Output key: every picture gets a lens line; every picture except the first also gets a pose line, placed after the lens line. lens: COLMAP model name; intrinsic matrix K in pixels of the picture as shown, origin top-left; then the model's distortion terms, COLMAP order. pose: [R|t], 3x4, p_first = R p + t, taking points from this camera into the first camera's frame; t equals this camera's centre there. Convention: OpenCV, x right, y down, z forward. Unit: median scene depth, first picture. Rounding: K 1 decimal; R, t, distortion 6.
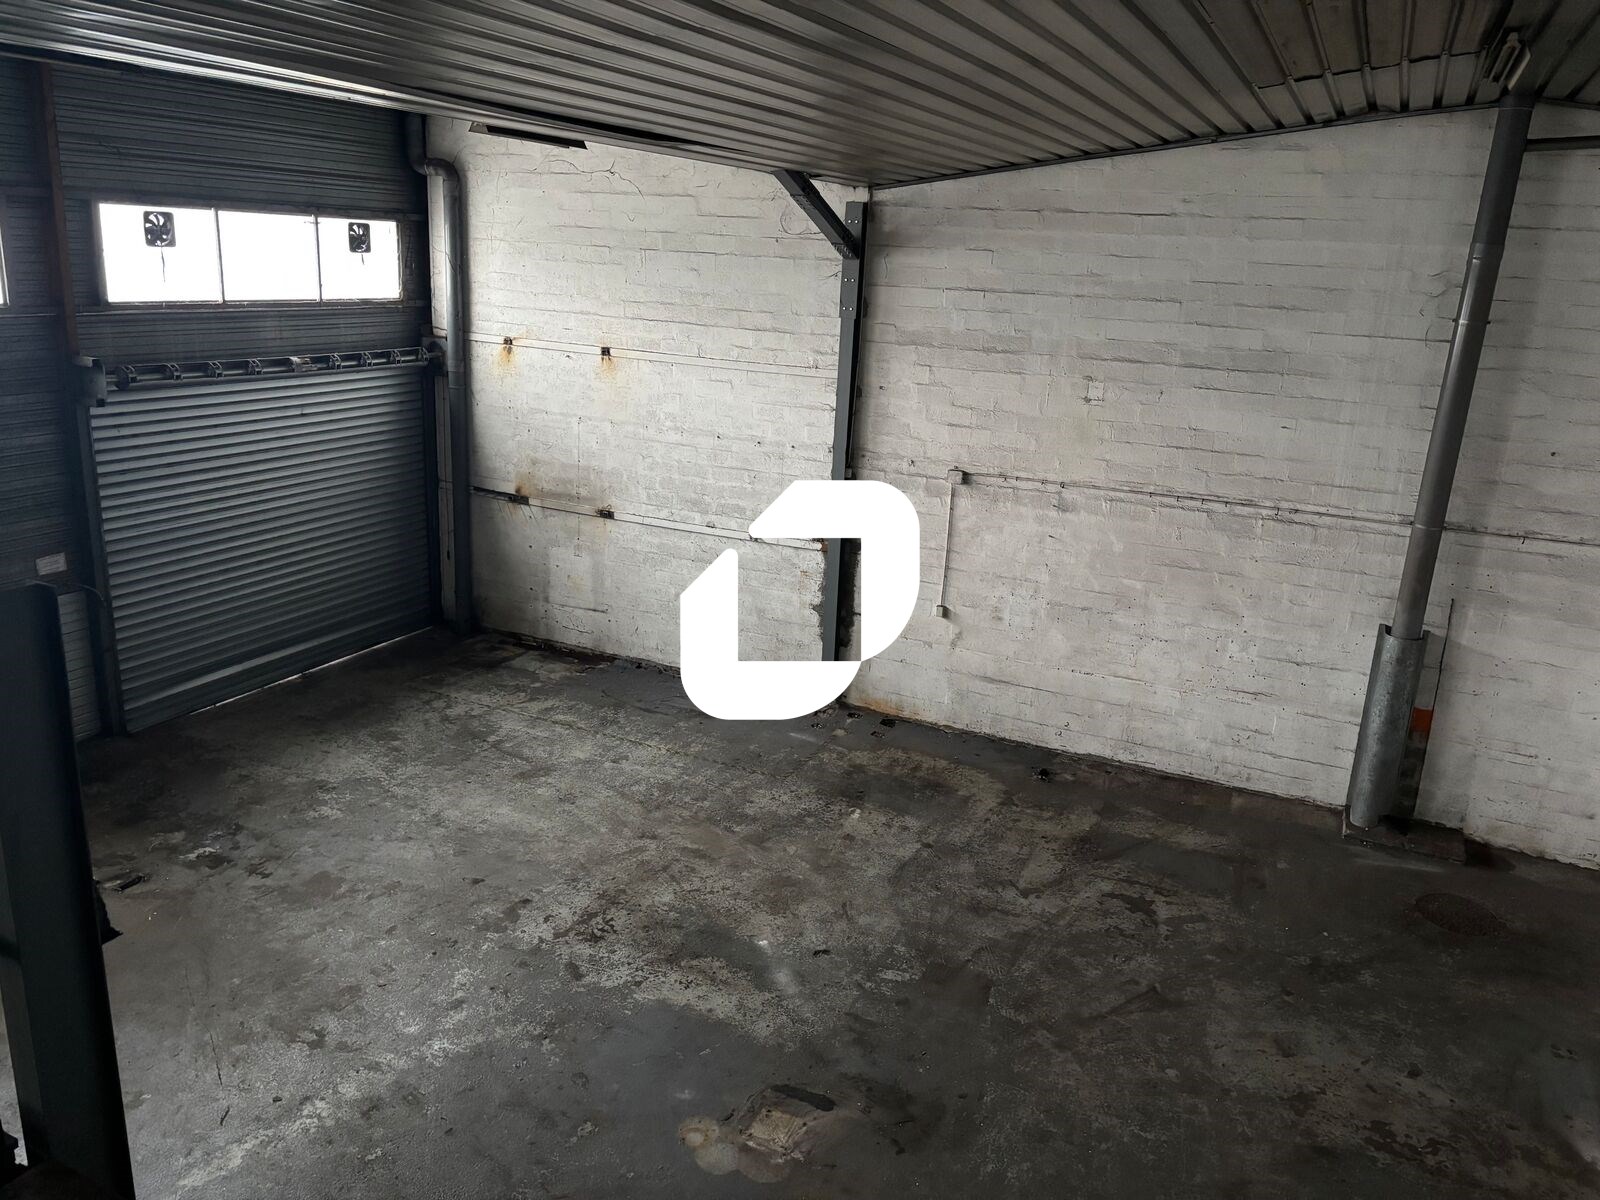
lens RADIAL K [[1170.3, 0, 804.8], [0, 1170.3, 595.9], [0, 0, 1]] dist [0.055377, -0.053812]
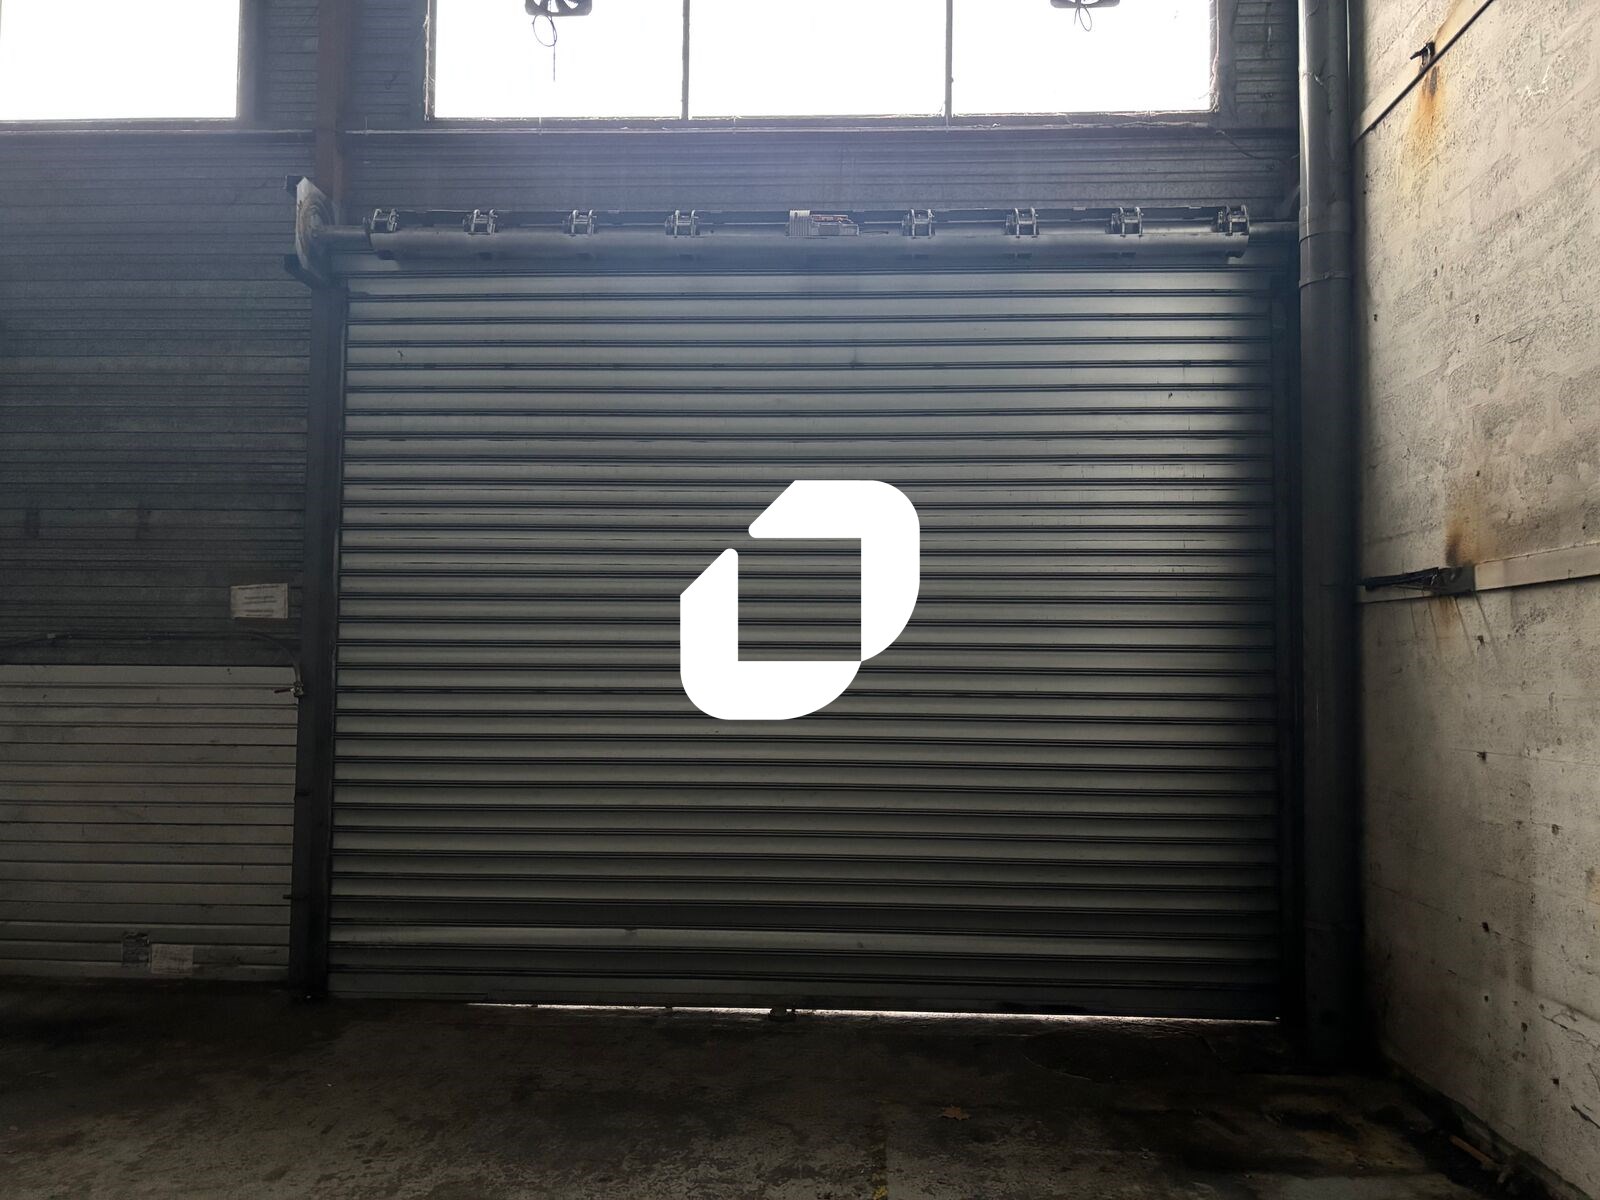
lens RADIAL K [[1207.7, 0, 800.0], [0, 1207.7, 600.0], [0, 0, 1]] dist [0.056422, -0.055751]
pose [[0.377555, -0.107220, -0.919759, -0.040744], [-0.248873, 0.944977, -0.212321, 0.022260], [0.891916, 0.309066, 0.330097, 0.823969]]
